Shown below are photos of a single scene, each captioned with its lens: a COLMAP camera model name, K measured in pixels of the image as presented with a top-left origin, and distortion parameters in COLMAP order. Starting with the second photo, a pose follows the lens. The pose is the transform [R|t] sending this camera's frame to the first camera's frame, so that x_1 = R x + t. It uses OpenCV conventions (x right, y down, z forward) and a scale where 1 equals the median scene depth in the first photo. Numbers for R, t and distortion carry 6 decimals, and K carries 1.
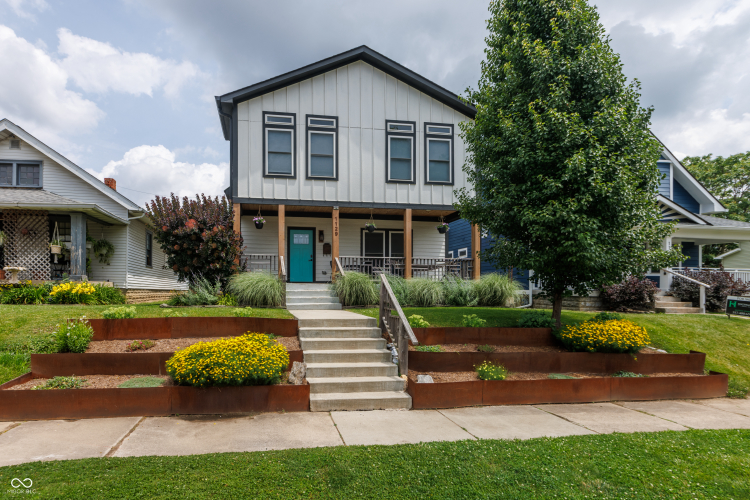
lens RADIAL K [[686.7, 0, 375.0], [0, 686.7, 250.0], [0, 0, 1]] dist [-0.005534, 0.000172]
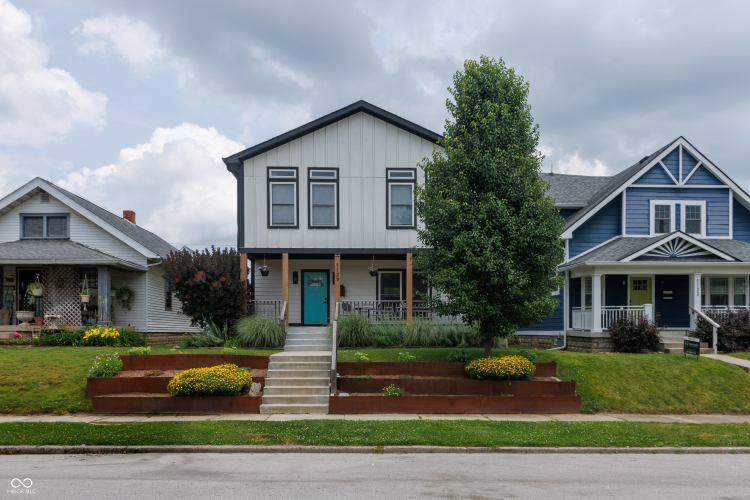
lens RADIAL K [[960.6, 0, 375.0], [0, 960.6, 250.0], [0, 0, 1]] dist [-0.006424, -0.015506]
pose [[0.993146, -0.015961, -0.115788, 0.176325], [0.013141, 0.999599, -0.025076, -0.031418], [0.116142, 0.023382, 0.992957, -0.471351]]
